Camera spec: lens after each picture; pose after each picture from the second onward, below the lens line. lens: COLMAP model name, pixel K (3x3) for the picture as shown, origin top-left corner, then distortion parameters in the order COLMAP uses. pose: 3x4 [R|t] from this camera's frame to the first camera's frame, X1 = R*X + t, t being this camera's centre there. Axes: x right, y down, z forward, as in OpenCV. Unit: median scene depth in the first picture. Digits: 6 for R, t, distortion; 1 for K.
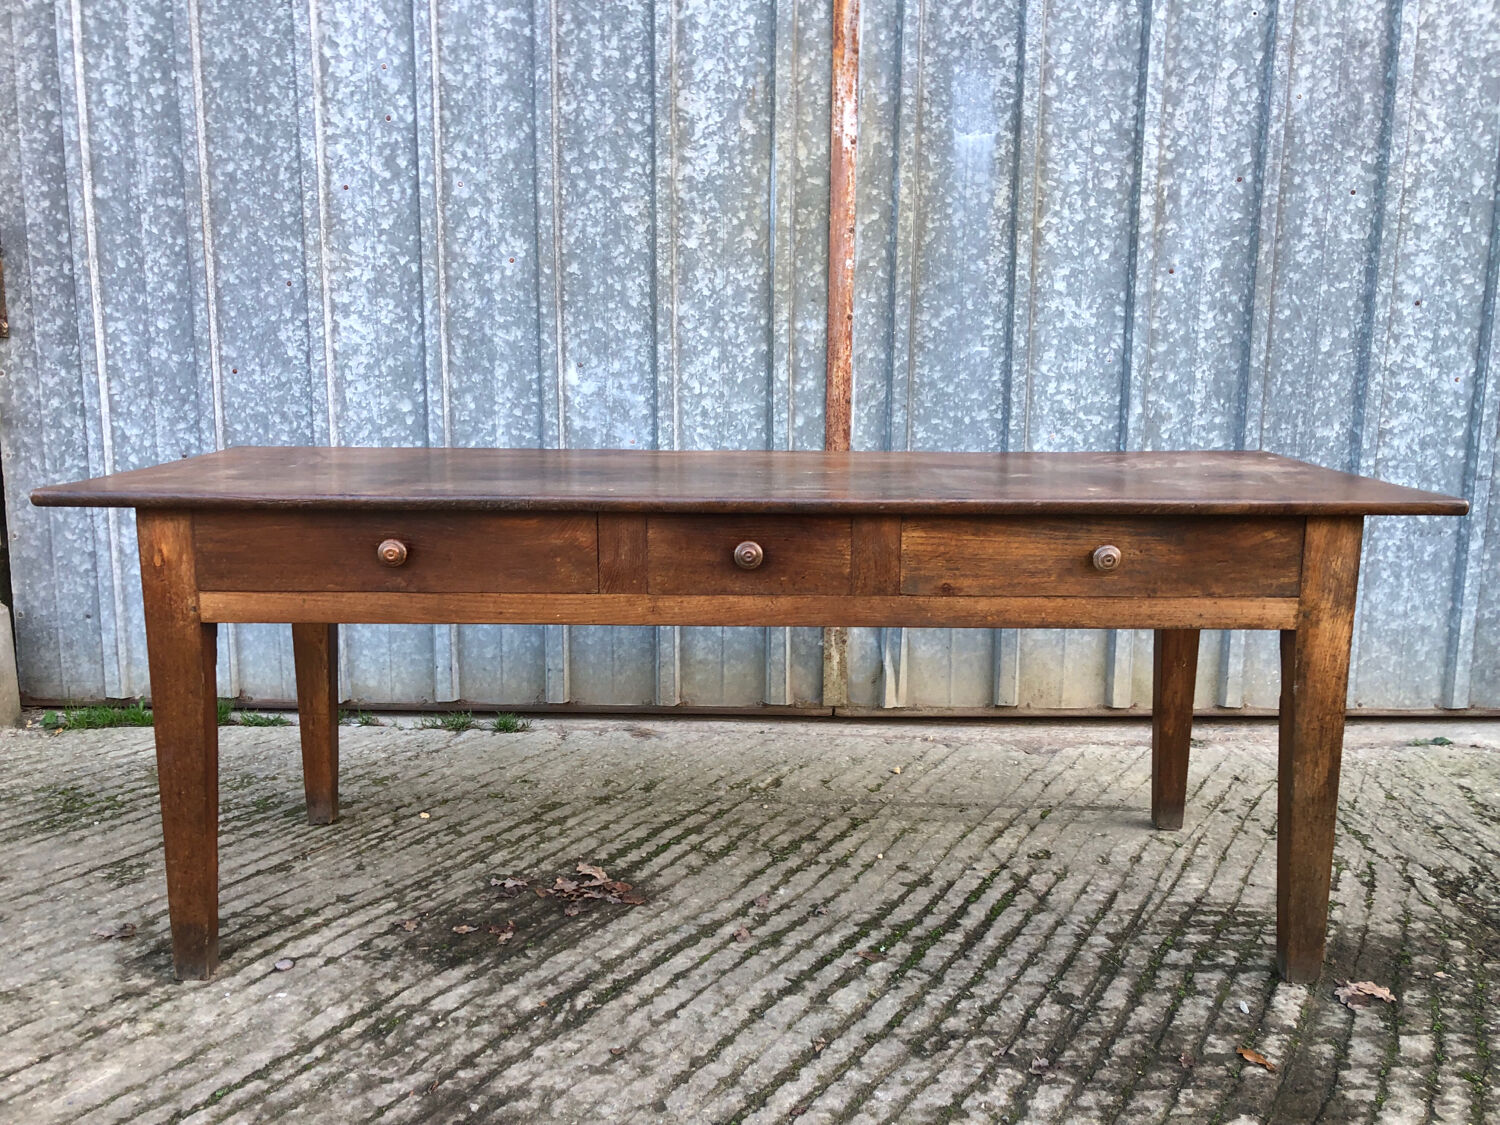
lens RADIAL K [[1217.9, 0, 745.7], [0, 1217.9, 548.2], [0, 0, 1]] dist [0.027244, -0.019304]
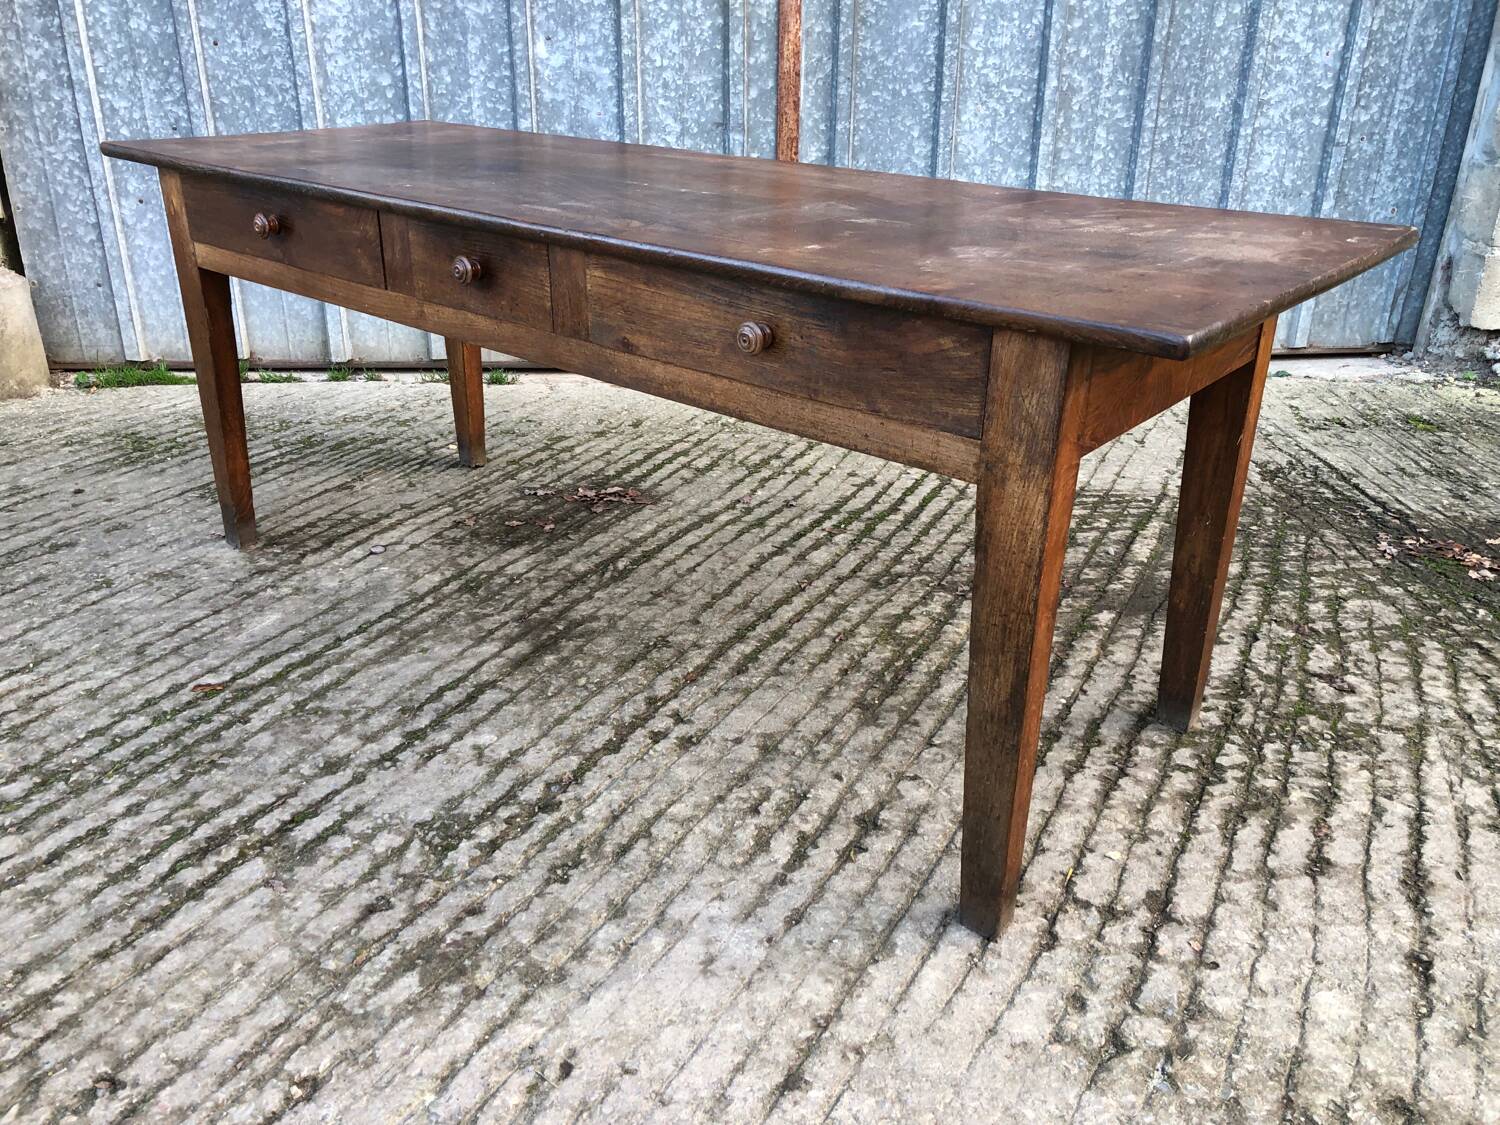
lens RADIAL K [[1217.9, 0, 750.3], [0, 1217.9, 542.9], [0, 0, 1]] dist [0.027244, -0.019304]
pose [[0.996076, -0.031402, 0.082748, -0.063706], [0.010178, 0.969381, 0.245351, 0.017860], [-0.087919, -0.243546, 0.965896, -0.166425]]
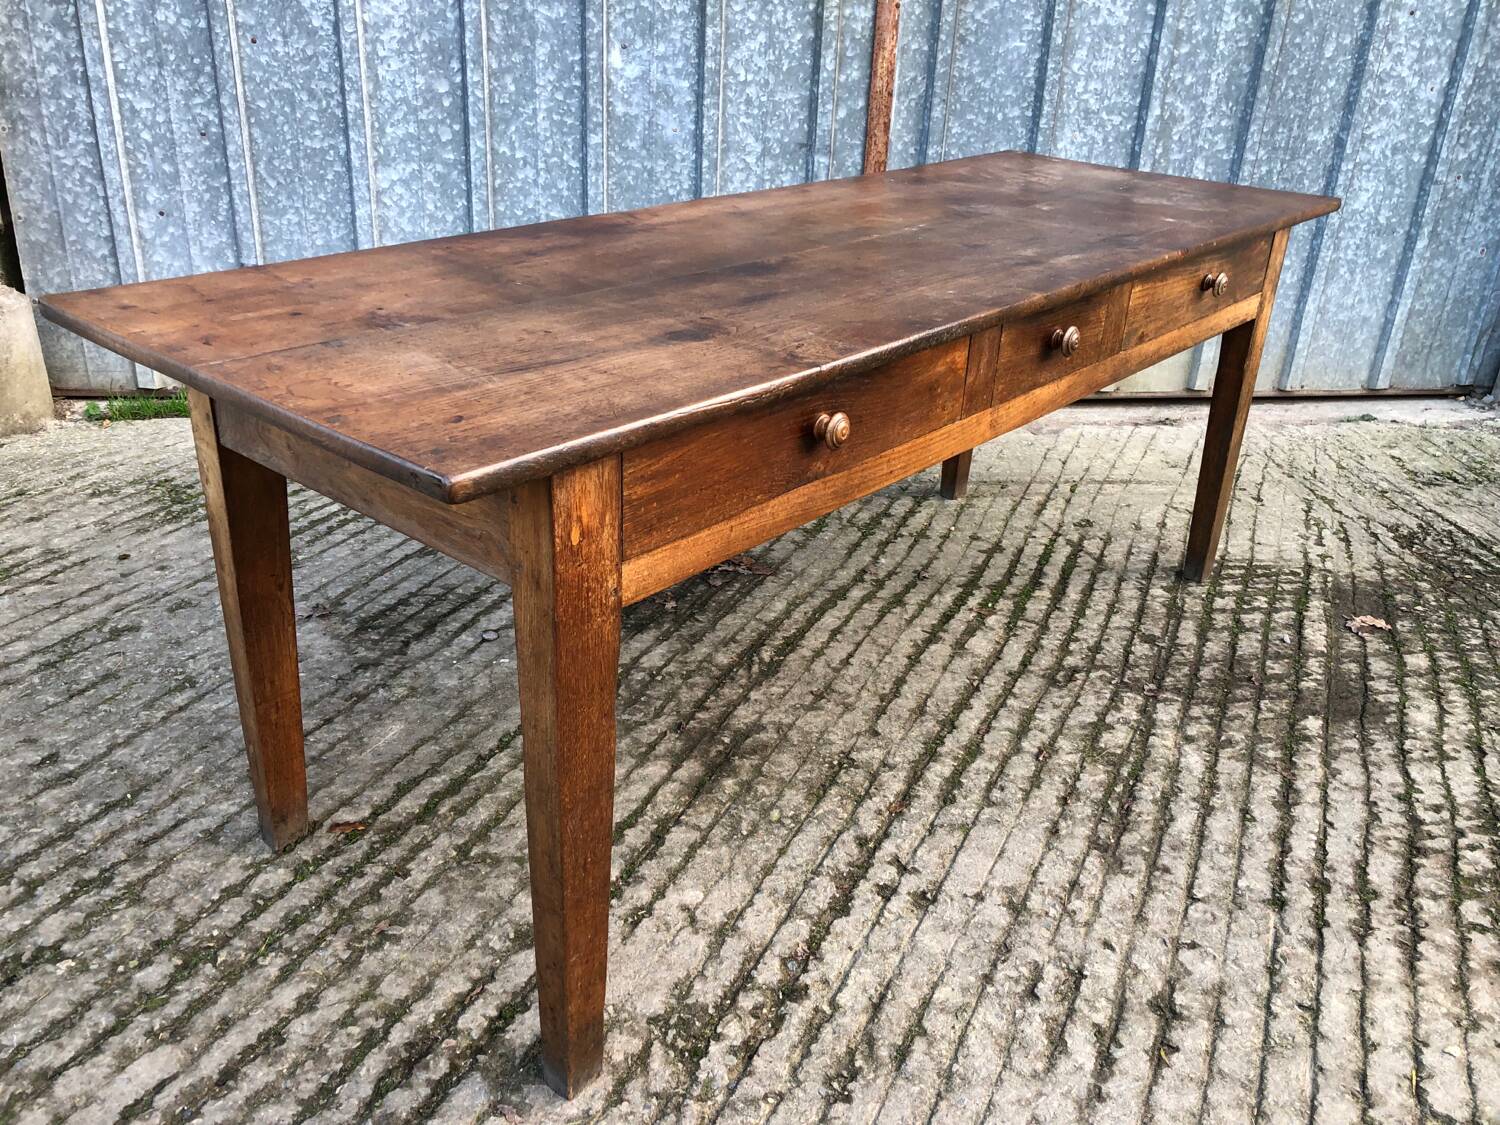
lens RADIAL K [[1217.9, 0, 741.8], [0, 1217.9, 541.3], [0, 0, 1]] dist [0.027244, -0.019304]
pose [[0.988574, -0.025801, 0.148510, -0.204272], [-0.014506, 0.964385, 0.264105, -0.029208], [-0.150035, -0.263242, 0.952992, -0.055968]]
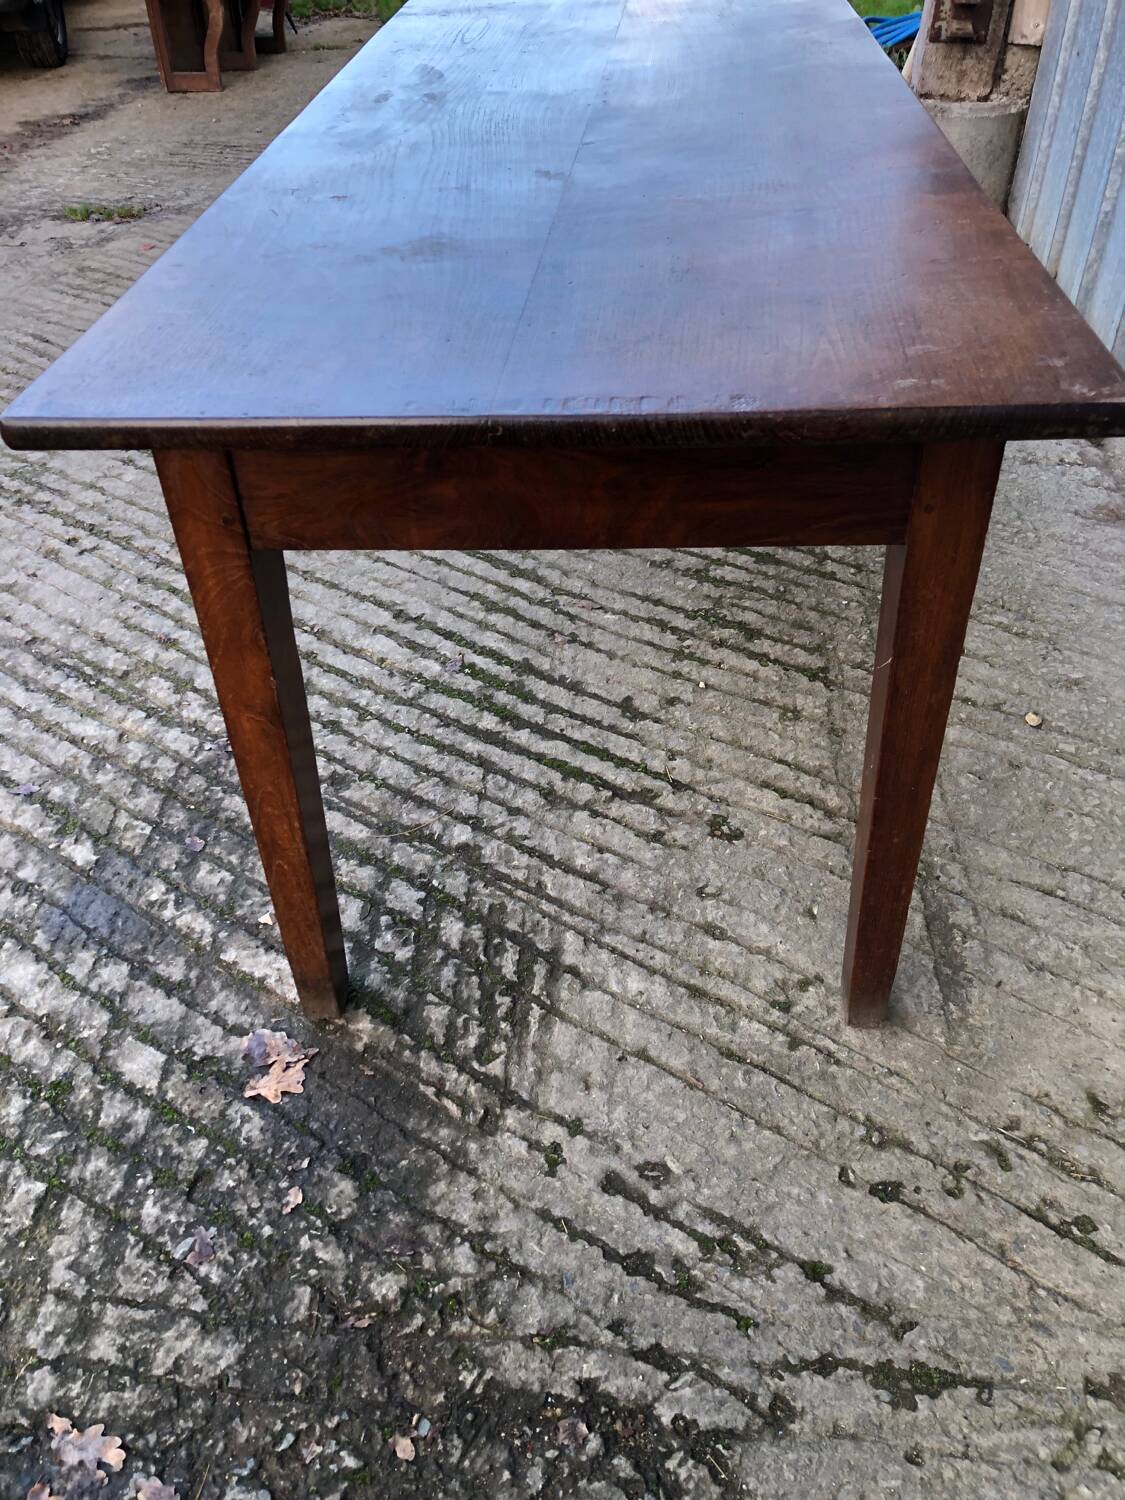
lens RADIAL K [[1217.9, 0, 571.7], [0, 1217.9, 744.6], [0, 0, 1]] dist [0.027244, -0.019304]
pose [[-0.051556, 0.623384, -0.780215, 0.582570], [-0.139781, 0.769059, 0.623707, -0.146635], [0.988839, 0.141215, 0.047488, 0.700930]]
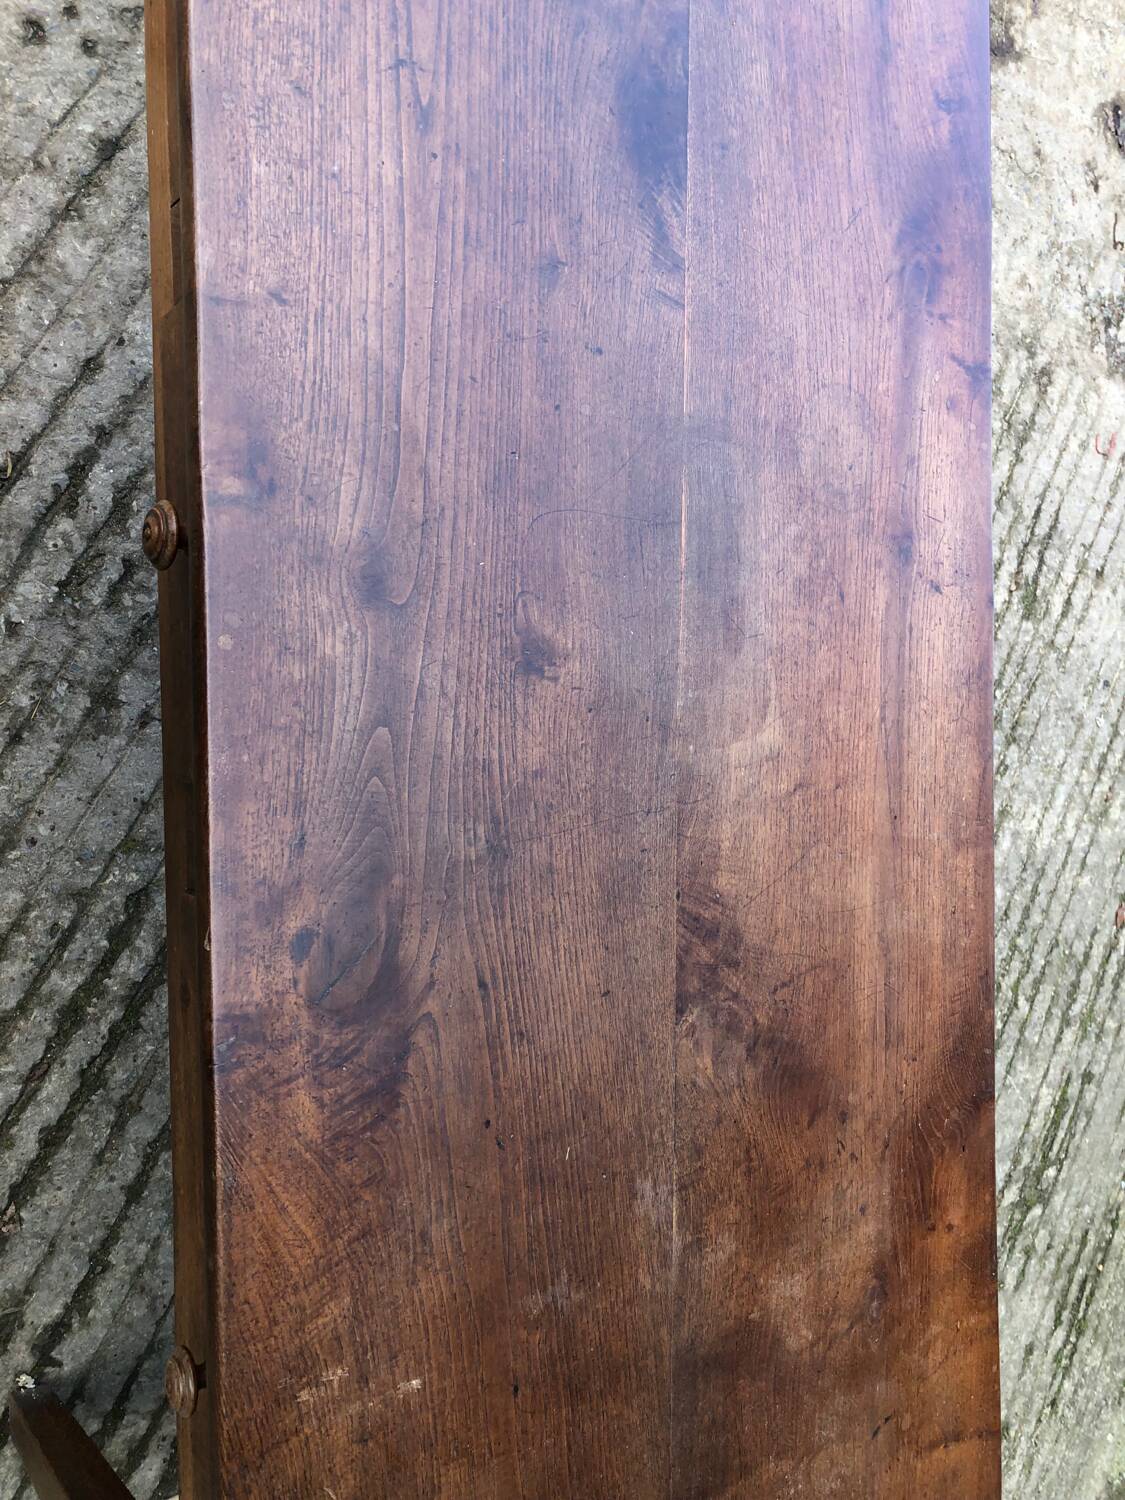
lens RADIAL K [[1217.9, 0, 550.8], [0, 1217.9, 723.4], [0, 0, 1]] dist [0.027244, -0.019304]
pose [[-0.823173, 0.056006, -0.565021, 0.114809], [-0.564108, -0.193818, 0.802631, -0.194886], [-0.064559, 0.979438, 0.191139, 0.311071]]
